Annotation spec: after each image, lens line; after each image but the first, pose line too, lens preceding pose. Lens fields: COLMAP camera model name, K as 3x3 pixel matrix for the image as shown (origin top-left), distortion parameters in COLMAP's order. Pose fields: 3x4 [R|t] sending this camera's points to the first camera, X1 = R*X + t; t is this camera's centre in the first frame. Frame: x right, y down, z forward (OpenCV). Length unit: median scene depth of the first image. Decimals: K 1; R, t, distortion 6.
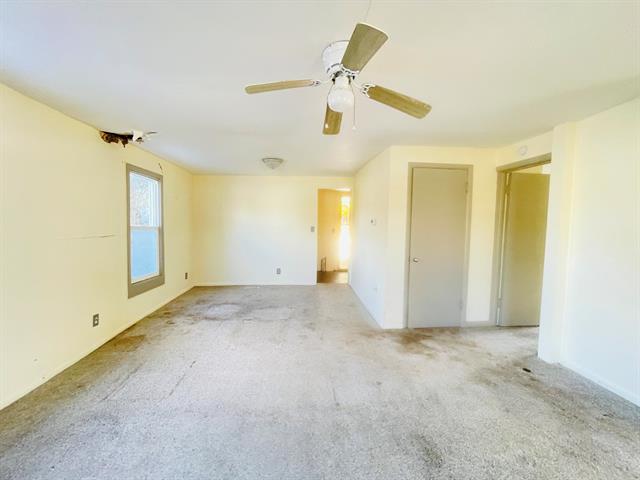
lens RADIAL K [[258.4, 0, 316.4], [0, 258.4, 241.0], [0, 0, 1]] dist [0.001419, -0.000556]
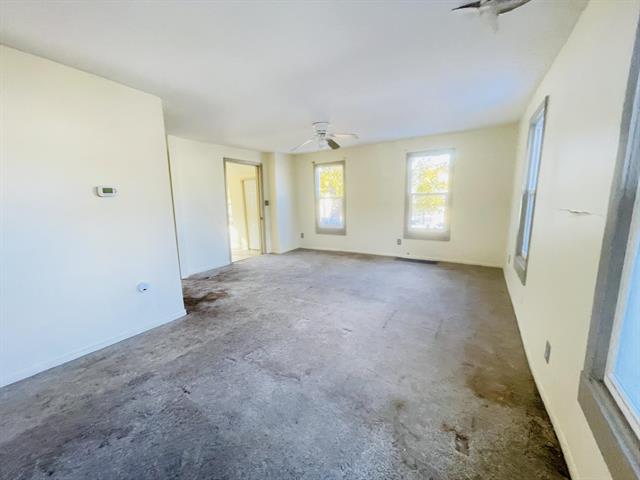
lens RADIAL K [[258.4, 0, 316.4], [0, 258.4, 241.0], [0, 0, 1]] dist [0.001419, -0.000556]
pose [[-0.809011, -0.095003, 0.580066, -0.609858], [0.043550, 0.974452, 0.220335, -0.084678], [-0.586178, 0.203515, -0.784204, 1.415228]]
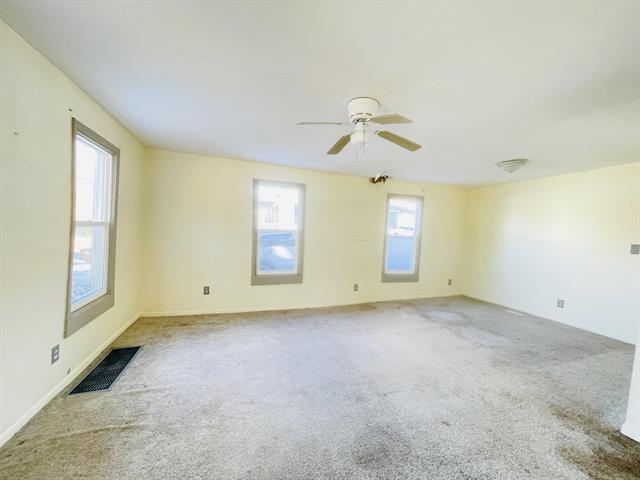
lens RADIAL K [[258.4, 0, 316.4], [0, 258.4, 241.0], [0, 0, 1]] dist [0.001419, -0.000556]
pose [[0.265402, 0.042762, -0.963189, 0.605695], [-0.093467, 0.995452, 0.018440, -0.012182], [0.959597, 0.085132, 0.268192, 0.207432]]
